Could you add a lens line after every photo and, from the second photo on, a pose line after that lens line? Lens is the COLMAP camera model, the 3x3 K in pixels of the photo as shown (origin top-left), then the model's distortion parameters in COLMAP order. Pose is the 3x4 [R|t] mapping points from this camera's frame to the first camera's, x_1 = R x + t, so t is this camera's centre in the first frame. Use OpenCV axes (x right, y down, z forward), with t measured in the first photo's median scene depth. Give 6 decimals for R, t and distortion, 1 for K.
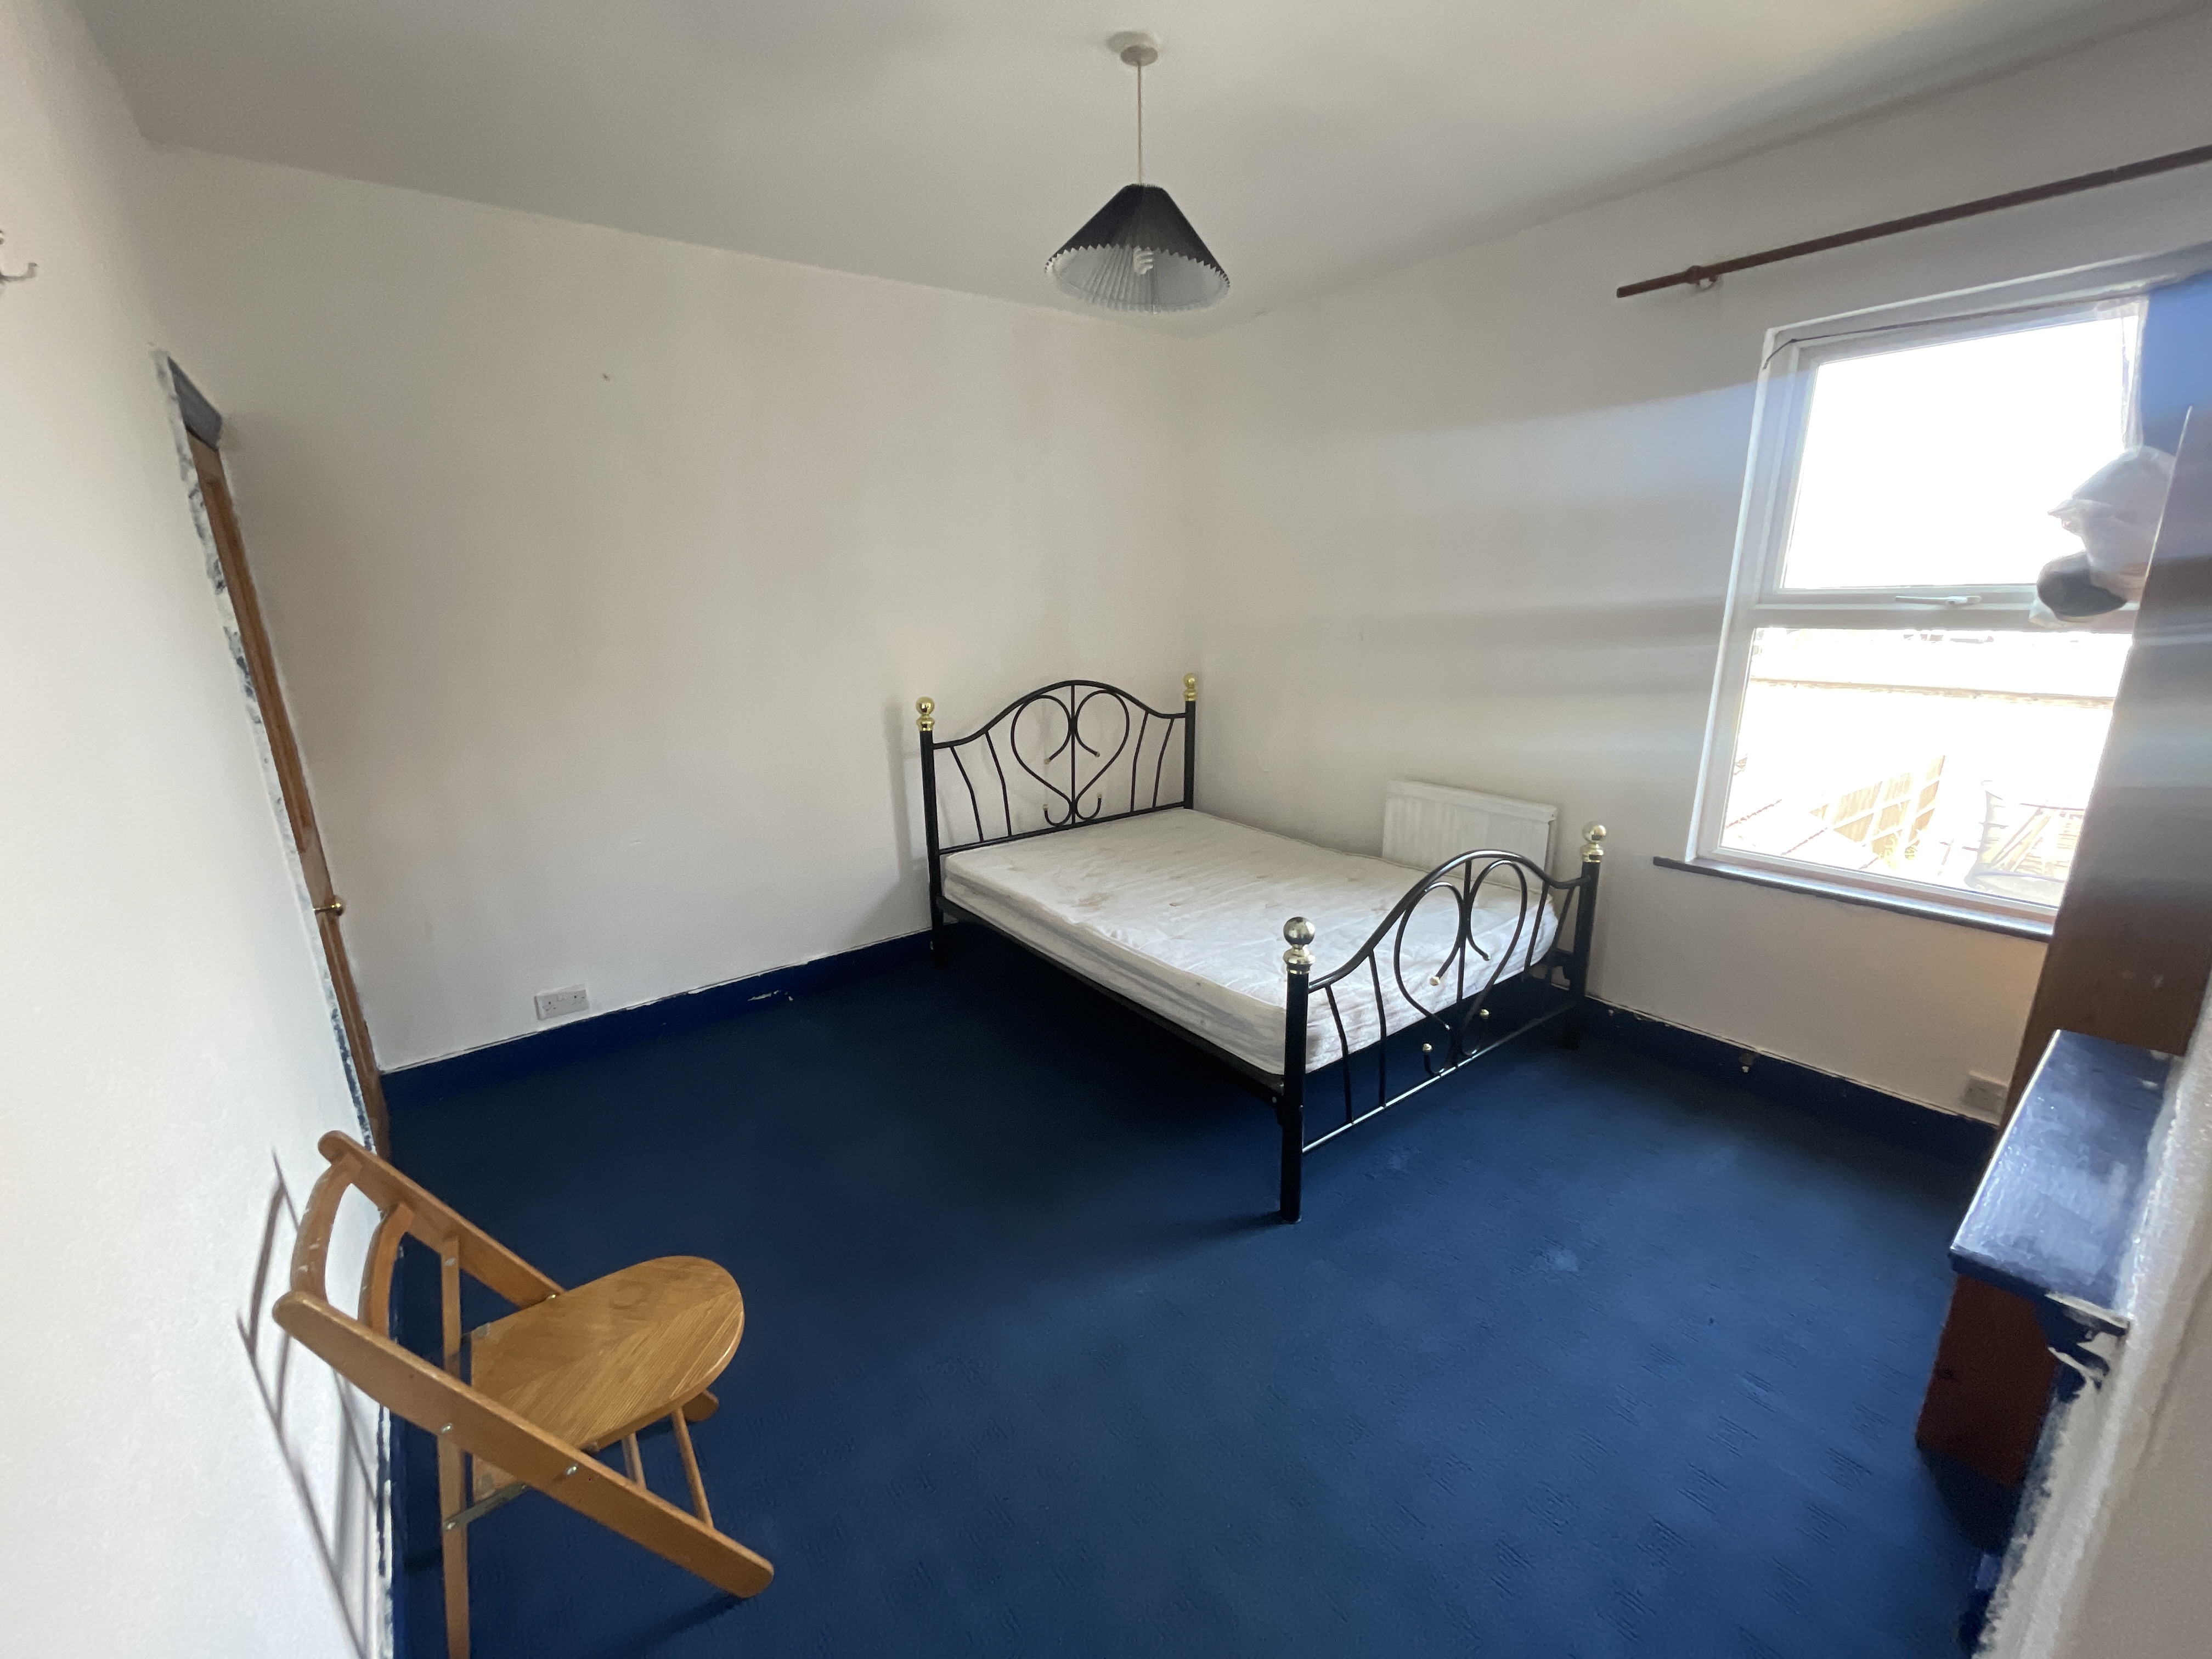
lens RADIAL K [[891.1, 0, 1099.1], [0, 891.1, 822.3], [0, 0, 1]] dist [0.009492, -0.000263]
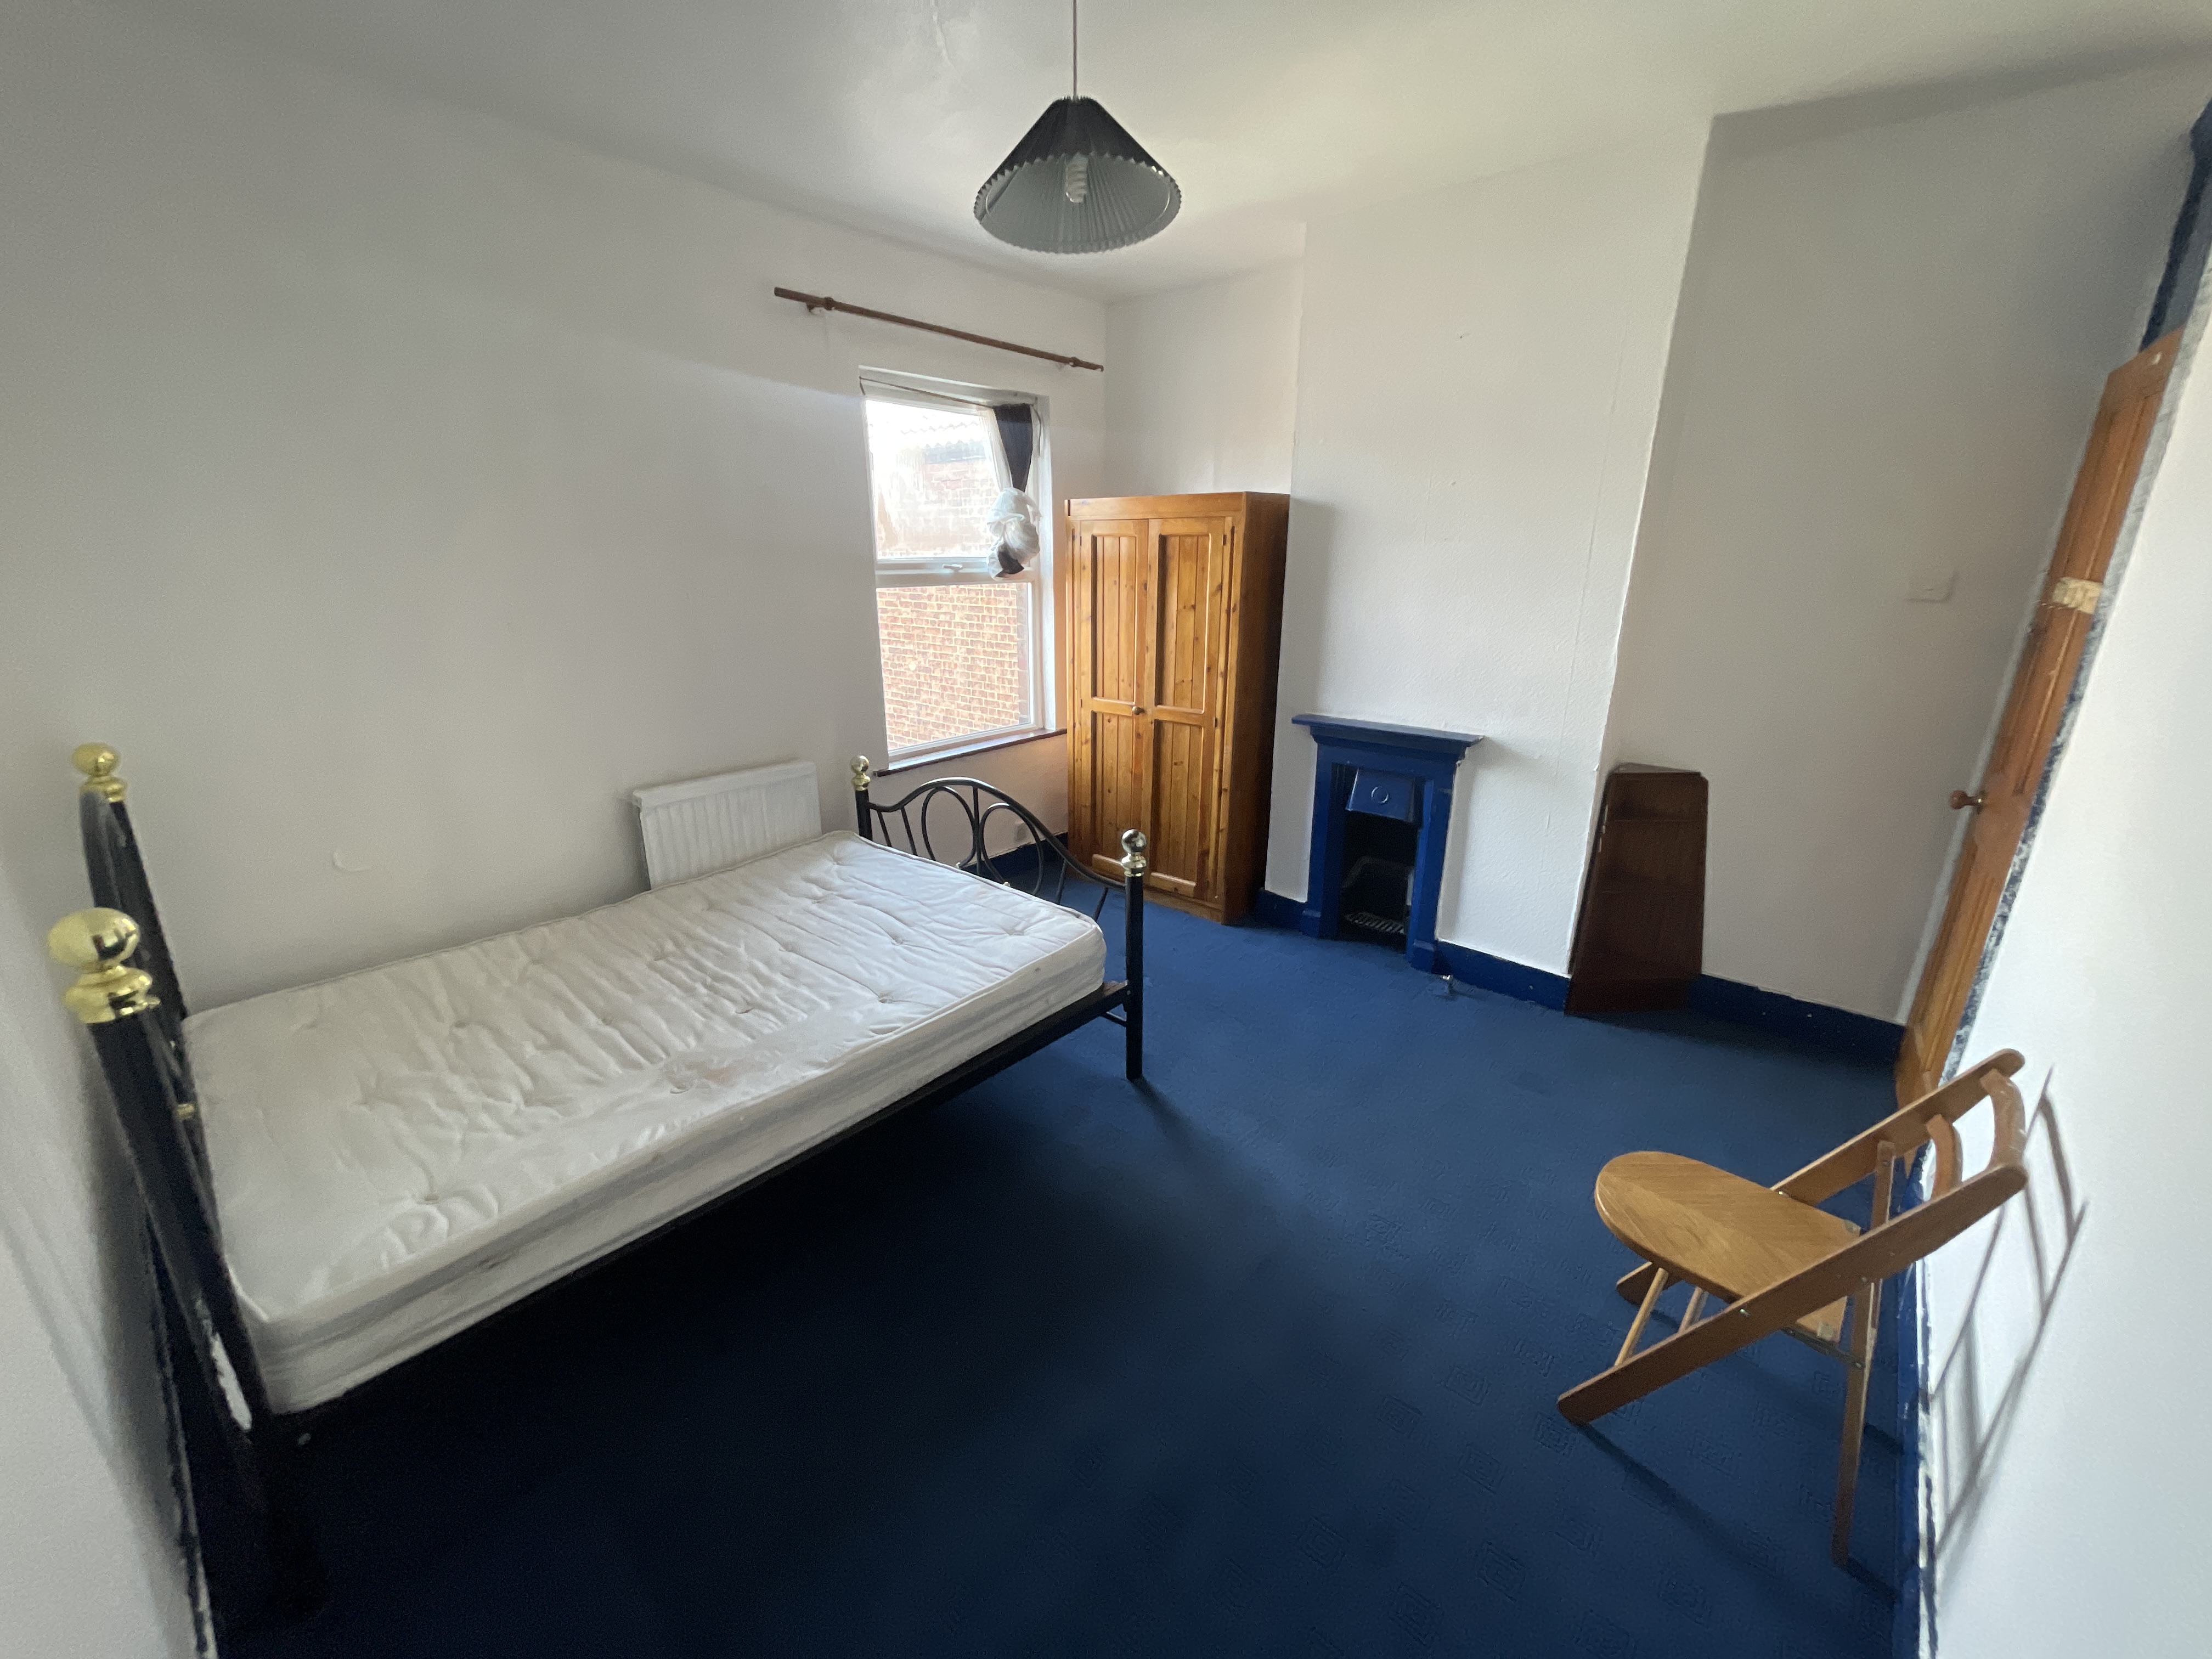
lens RADIAL K [[891.1, 0, 1099.1], [0, 891.1, 822.3], [0, 0, 1]] dist [0.009492, -0.000263]
pose [[-0.193223, -0.270582, 0.943107, -0.727521], [0.252124, 0.915250, 0.314245, -0.237403], [-0.948208, 0.298499, -0.108627, 0.942091]]
